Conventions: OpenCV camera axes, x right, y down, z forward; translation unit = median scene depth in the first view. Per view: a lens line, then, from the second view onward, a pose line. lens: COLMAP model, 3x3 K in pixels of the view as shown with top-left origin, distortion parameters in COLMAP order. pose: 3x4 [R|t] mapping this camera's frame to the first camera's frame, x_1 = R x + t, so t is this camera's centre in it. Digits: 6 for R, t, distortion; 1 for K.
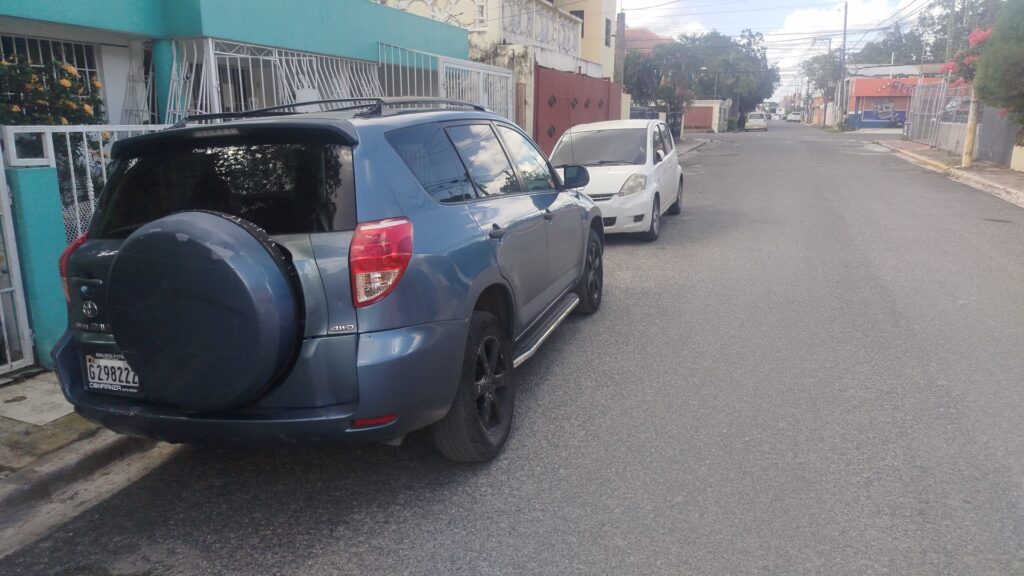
lens RADIAL K [[722.0, 0, 512.0], [0, 722.0, 288.0], [0, 0, 1]] dist [0.007886, 0.003037]
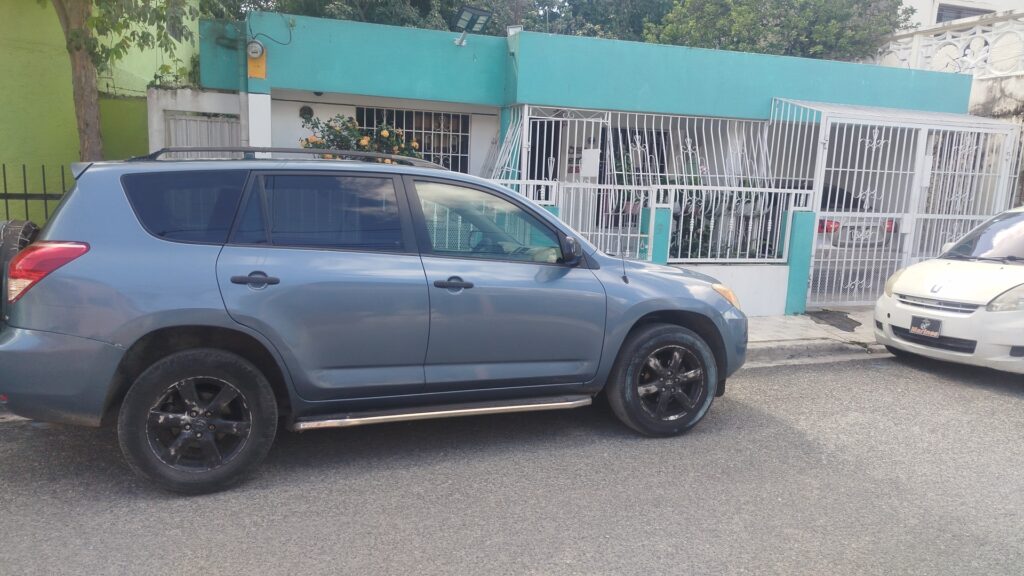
lens RADIAL K [[698.6, 0, 512.0], [0, 698.6, 288.0], [0, 0, 1]] dist [0.000288, -0.002401]
pose [[0.601743, 0.162944, -0.781892, 0.418758], [-0.217256, 0.975448, 0.036081, -0.082445], [0.768574, 0.148160, 0.622369, 0.286315]]
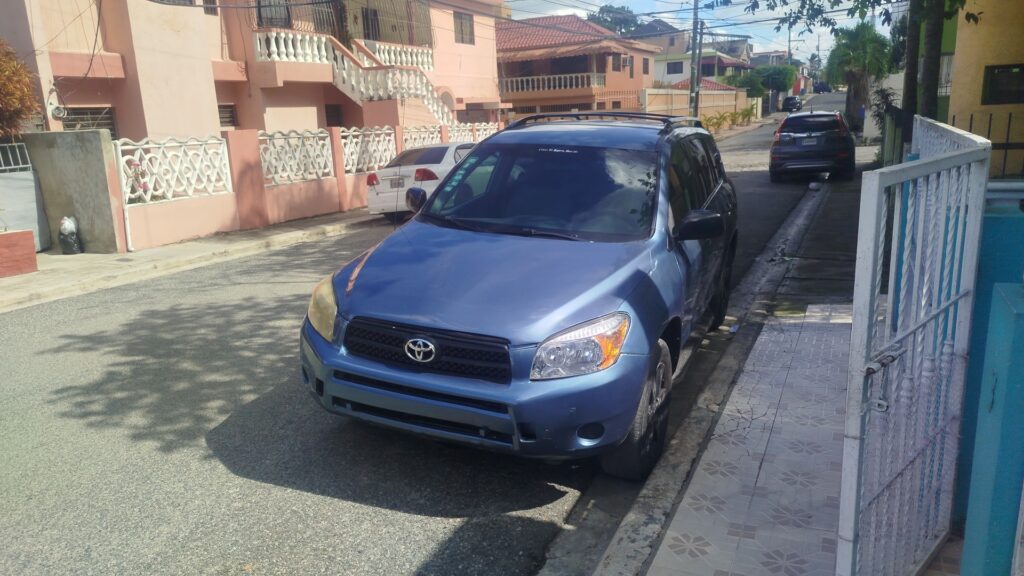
lens RADIAL K [[722.0, 0, 512.0], [0, 722.0, 288.0], [0, 0, 1]] dist [0.007886, 0.003037]
pose [[-0.988573, 0.015491, 0.149942, -0.102578], [0.080917, 0.893780, 0.441146, -0.284566], [-0.127182, 0.448238, -0.884821, 1.152308]]
